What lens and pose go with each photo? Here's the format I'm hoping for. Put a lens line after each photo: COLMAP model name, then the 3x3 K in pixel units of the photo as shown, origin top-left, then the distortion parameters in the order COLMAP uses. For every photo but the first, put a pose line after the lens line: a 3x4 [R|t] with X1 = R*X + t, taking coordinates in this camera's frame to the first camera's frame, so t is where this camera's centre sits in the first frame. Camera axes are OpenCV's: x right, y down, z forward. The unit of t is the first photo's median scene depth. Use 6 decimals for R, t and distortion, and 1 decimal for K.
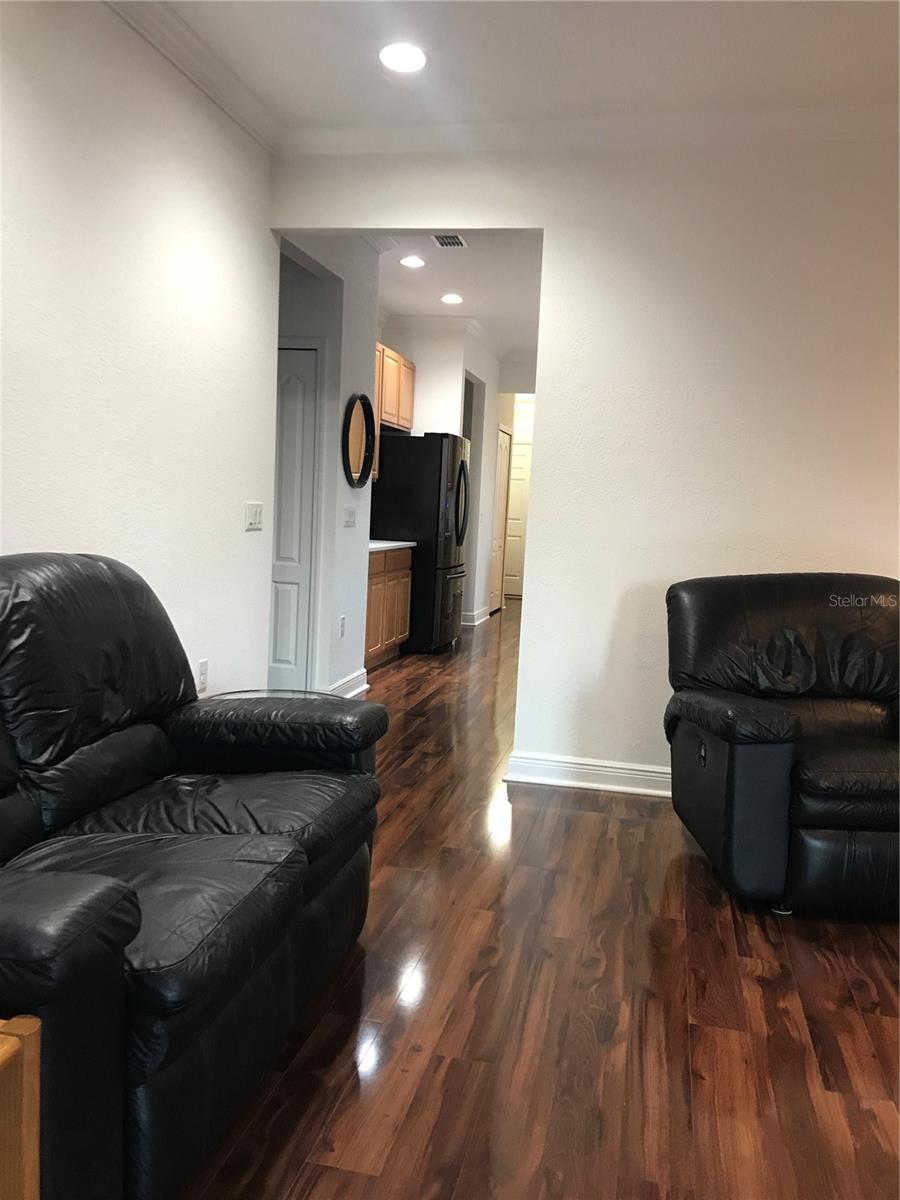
lens RADIAL K [[987.6, 0, 450.0], [0, 987.6, 600.0], [0, 0, 1]] dist [0.038802, 0.051648]
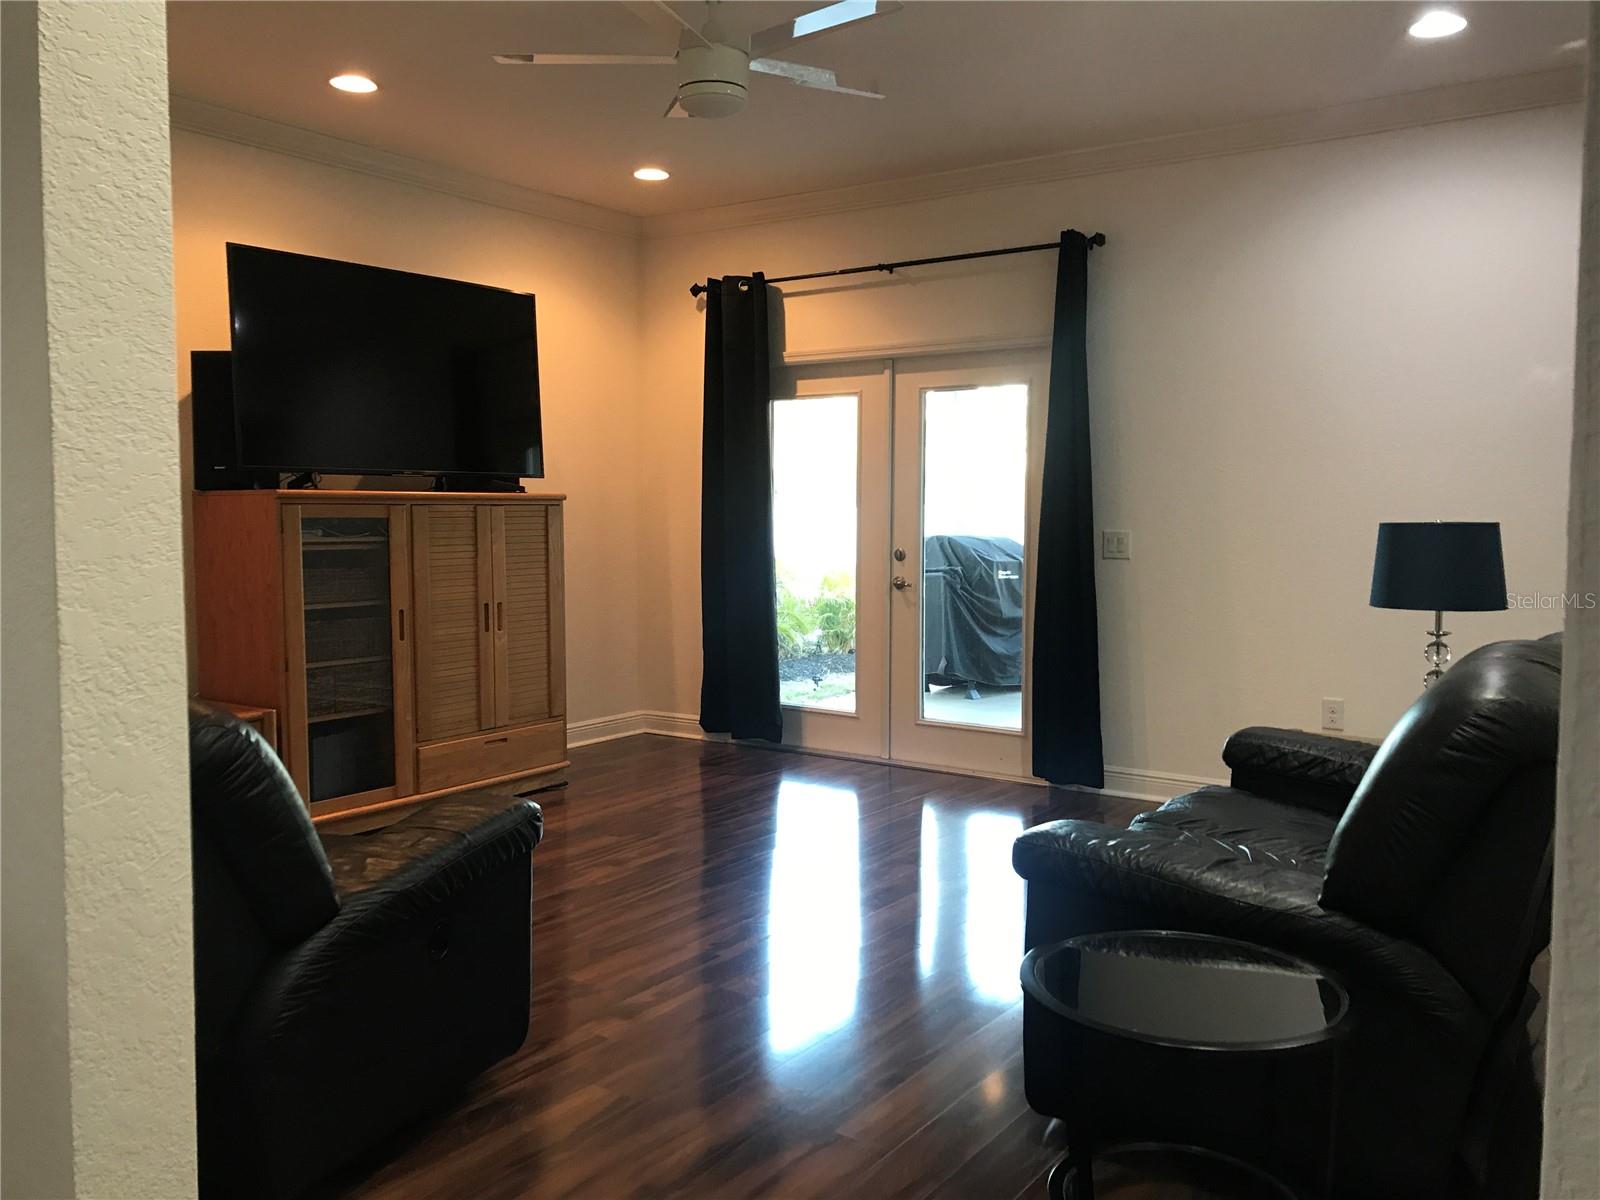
lens RADIAL K [[1331.7, 0, 800.0], [0, 1331.7, 600.0], [0, 0, 1]] dist [0.130848, -0.241629]
pose [[-0.919051, -0.080425, 0.385846, -0.310323], [-0.006663, 0.981991, 0.188812, -0.260206], [-0.394082, 0.170957, -0.903035, 2.129284]]
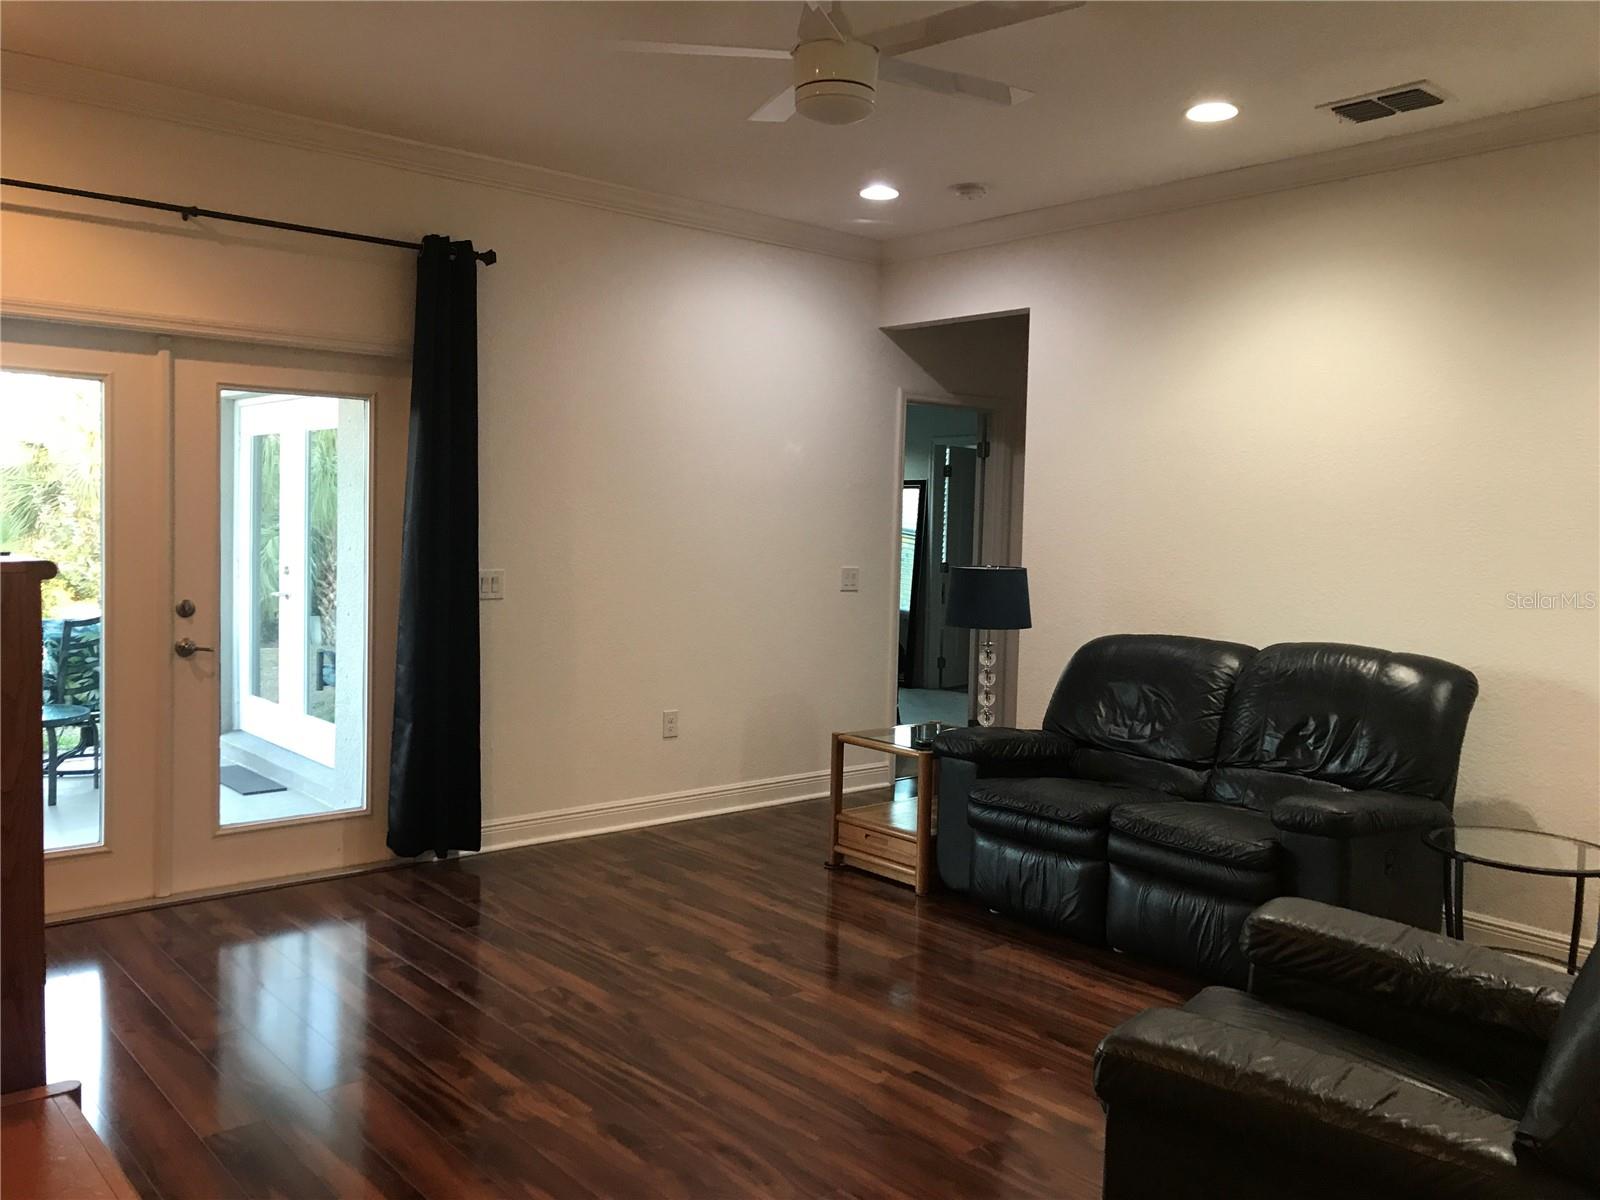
lens RADIAL K [[1316.8, 0, 800.0], [0, 1316.8, 600.0], [0, 0, 1]] dist [0.038802, 0.051648]
pose [[-0.601637, -0.014057, -0.798646, 1.465914], [-0.133069, 0.987637, 0.082861, -0.142159], [0.787607, 0.156127, -0.596070, 1.494720]]
